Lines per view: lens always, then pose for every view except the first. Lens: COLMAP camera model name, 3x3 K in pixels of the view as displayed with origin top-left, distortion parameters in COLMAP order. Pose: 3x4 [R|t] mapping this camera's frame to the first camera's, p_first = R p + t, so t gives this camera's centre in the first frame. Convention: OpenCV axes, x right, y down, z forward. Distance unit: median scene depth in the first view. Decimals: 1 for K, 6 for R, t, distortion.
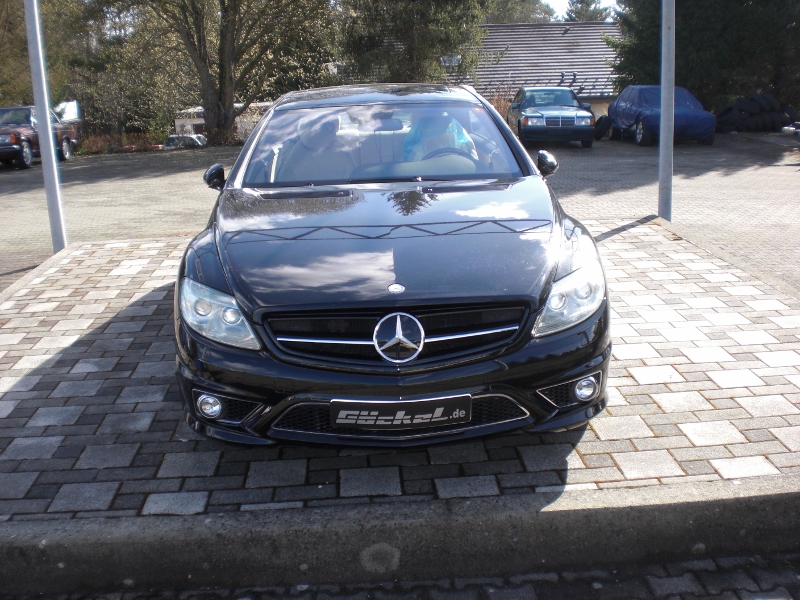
lens RADIAL K [[899.4, 0, 403.6], [0, 899.4, 309.3], [0, 0, 1]] dist [-0.056787, -0.216925]
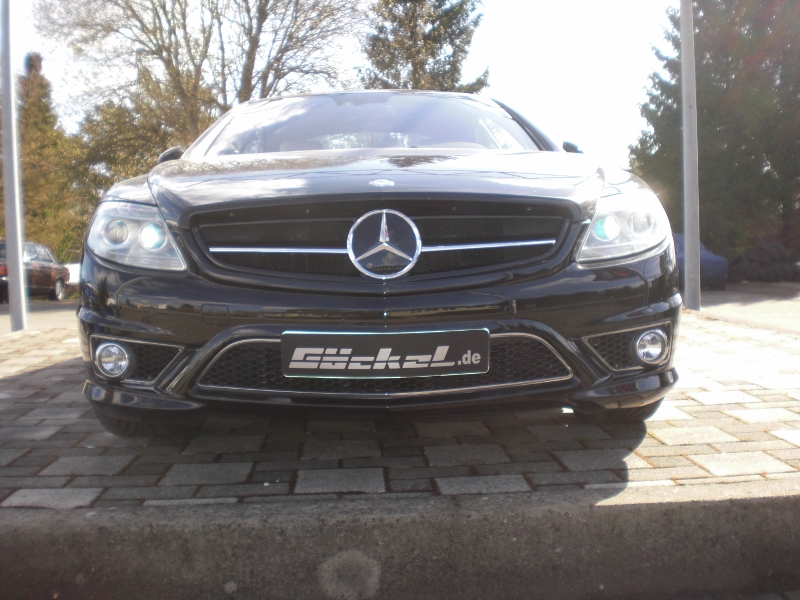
lens RADIAL K [[899.4, 0, 403.6], [0, 899.4, 309.3], [0, 0, 1]] dist [-0.056787, -0.216925]
pose [[0.999927, 0.011237, -0.004461, 0.013298], [-0.011904, 0.979557, -0.200813, 0.216305], [0.002113, 0.200852, 0.979619, 0.327477]]
